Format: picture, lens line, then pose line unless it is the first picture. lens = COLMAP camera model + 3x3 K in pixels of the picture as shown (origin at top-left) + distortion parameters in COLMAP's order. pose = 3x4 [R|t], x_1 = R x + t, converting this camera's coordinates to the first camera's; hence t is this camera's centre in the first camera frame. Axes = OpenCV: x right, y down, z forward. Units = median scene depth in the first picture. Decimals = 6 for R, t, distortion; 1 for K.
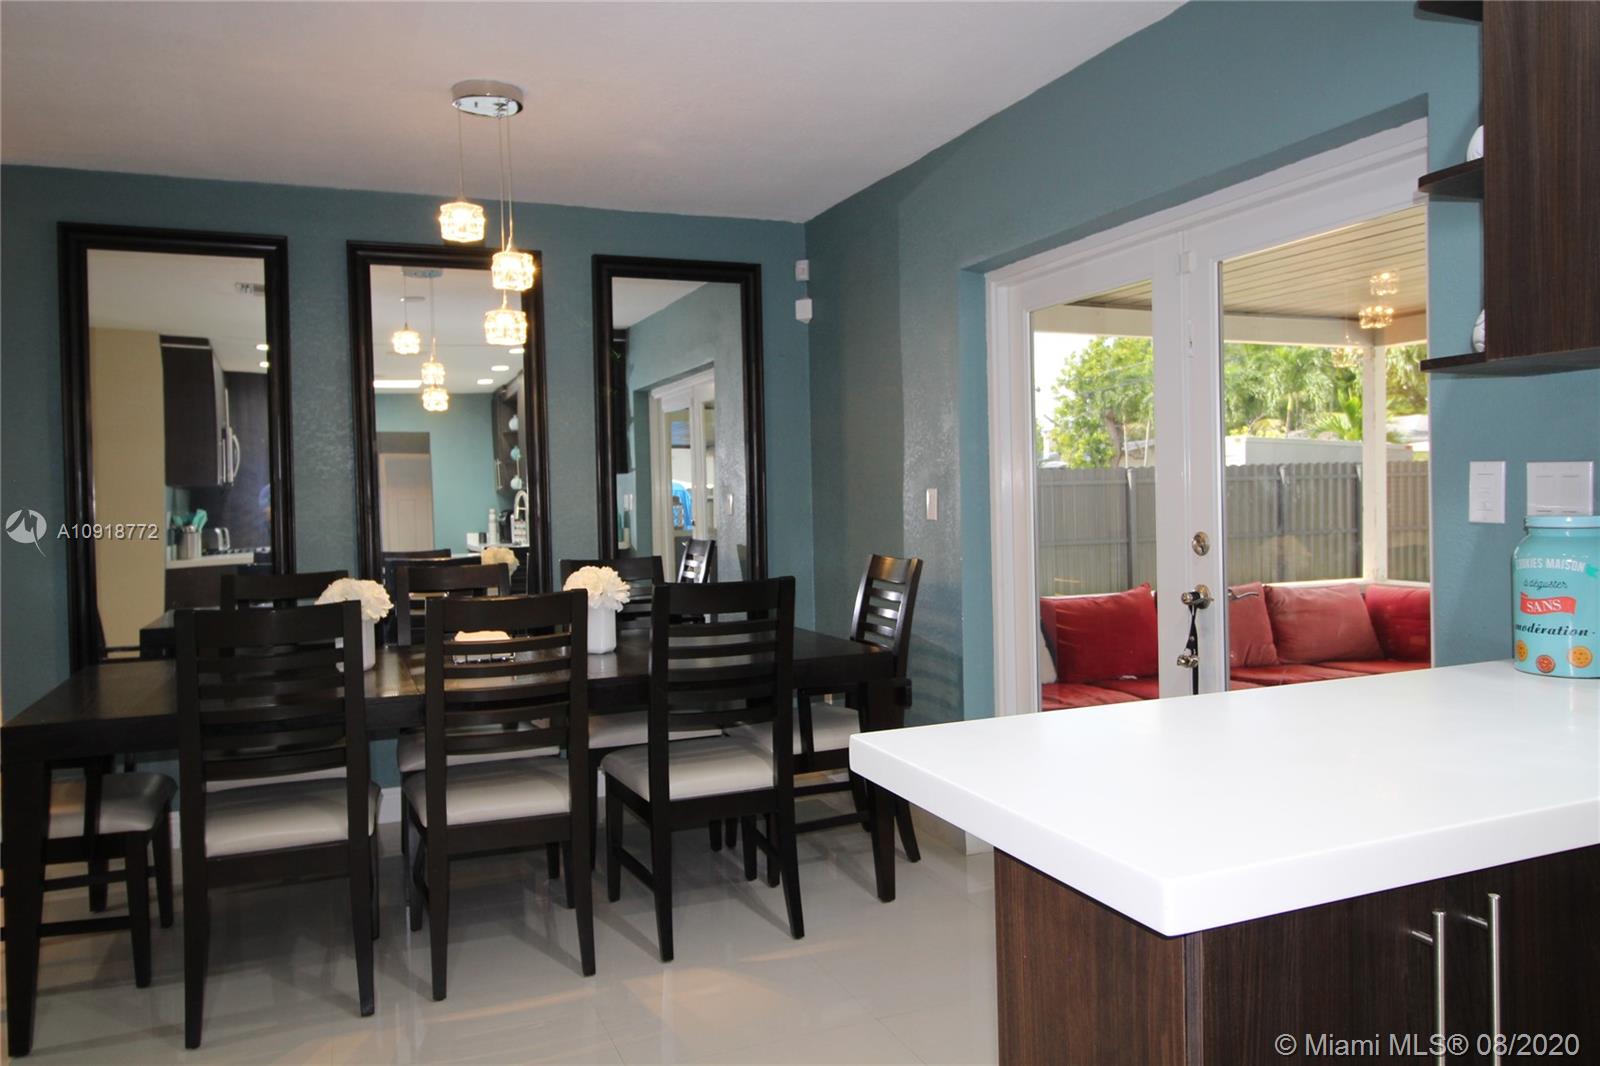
lens RADIAL K [[1160.9, 0, 802.2], [0, 1160.9, 525.7], [0, 0, 1]] dist [-0.000082, 0.000217]
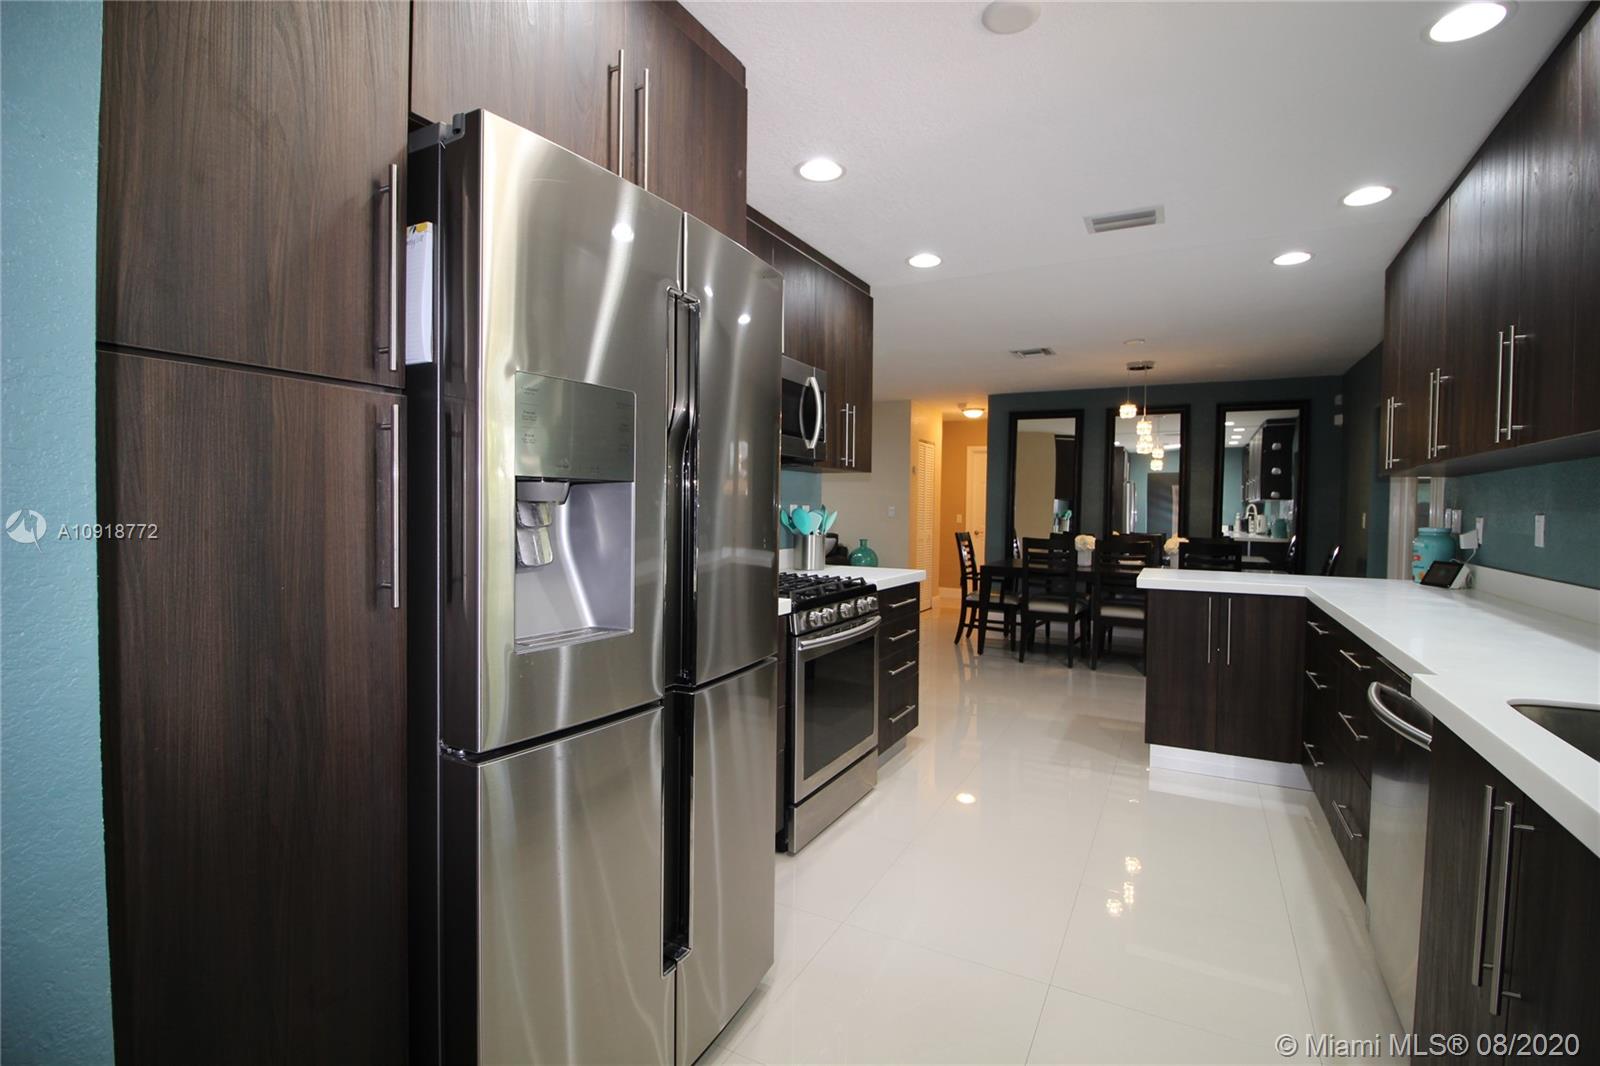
lens RADIAL K [[753.3, 0, 800.0], [0, 753.3, 533.0], [0, 0, 1]] dist [-0.000466, -0.000585]
pose [[0.639863, 0.064572, -0.765771, 0.437764], [-0.045535, 0.997899, 0.046098, -0.012448], [0.767138, 0.005373, 0.641459, -0.557970]]
